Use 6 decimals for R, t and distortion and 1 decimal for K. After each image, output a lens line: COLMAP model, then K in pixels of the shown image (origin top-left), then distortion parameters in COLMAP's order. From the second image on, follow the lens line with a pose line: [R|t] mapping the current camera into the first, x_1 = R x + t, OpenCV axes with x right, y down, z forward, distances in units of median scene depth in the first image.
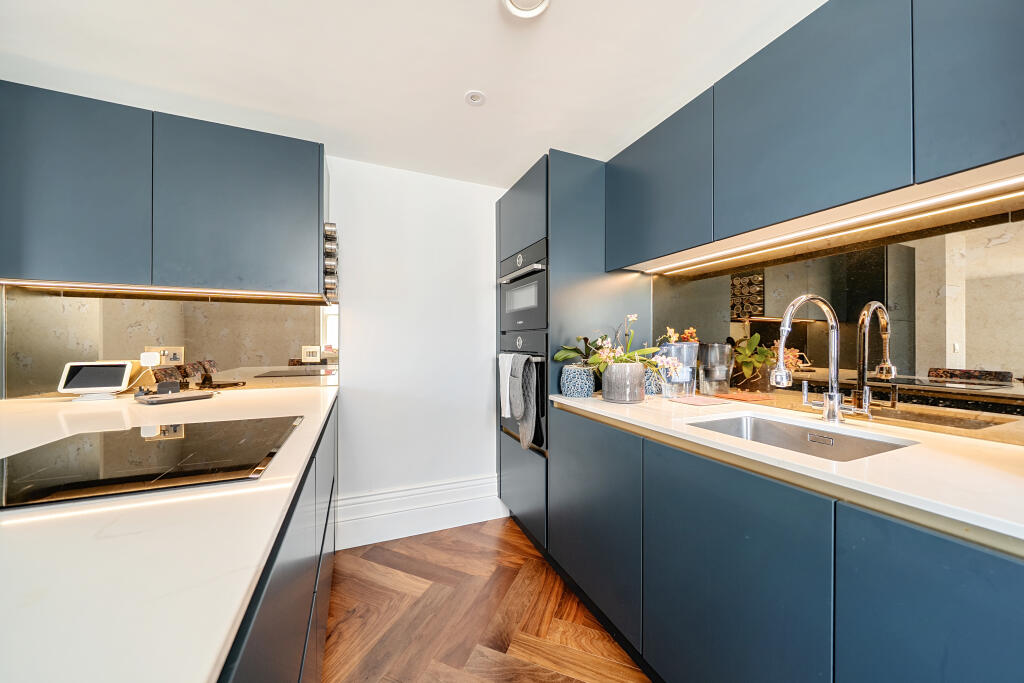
lens RADIAL K [[347.7, 0, 510.4], [0, 347.7, 342.7], [0, 0, 1]] dist [-0.002175, 0.000036]
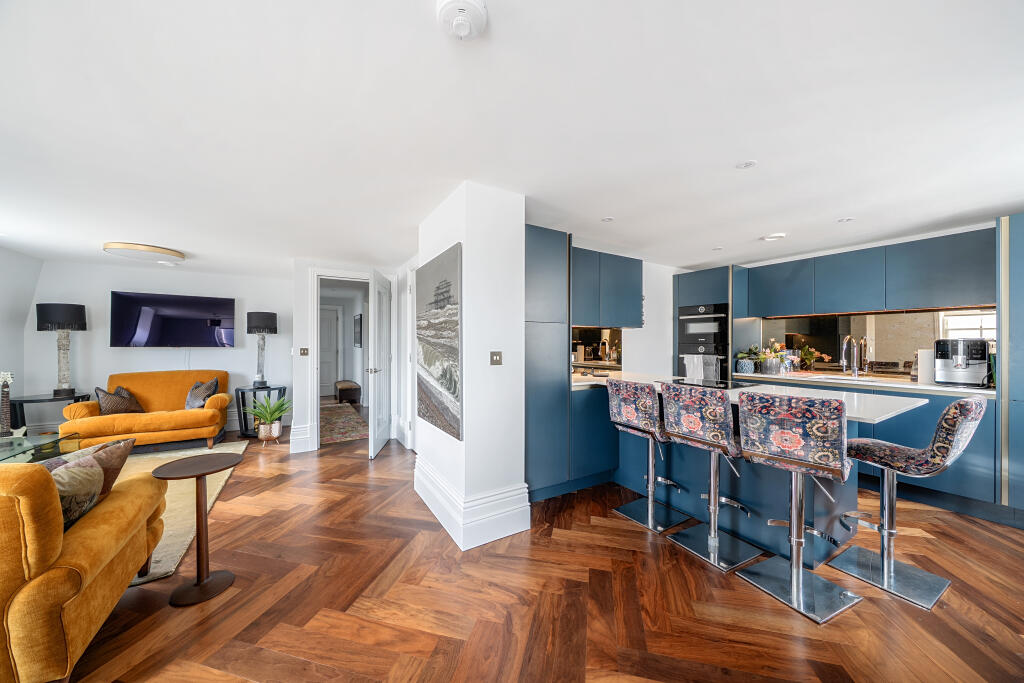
lens RADIAL K [[347.7, 0, 510.4], [0, 347.7, 342.7], [0, 0, 1]] dist [-0.002175, 0.000036]
pose [[0.988985, 0.001186, 0.148010, -1.728207], [-0.001260, 0.999999, 0.000405, -0.048211], [-0.148010, -0.000587, 0.988986, -1.081765]]
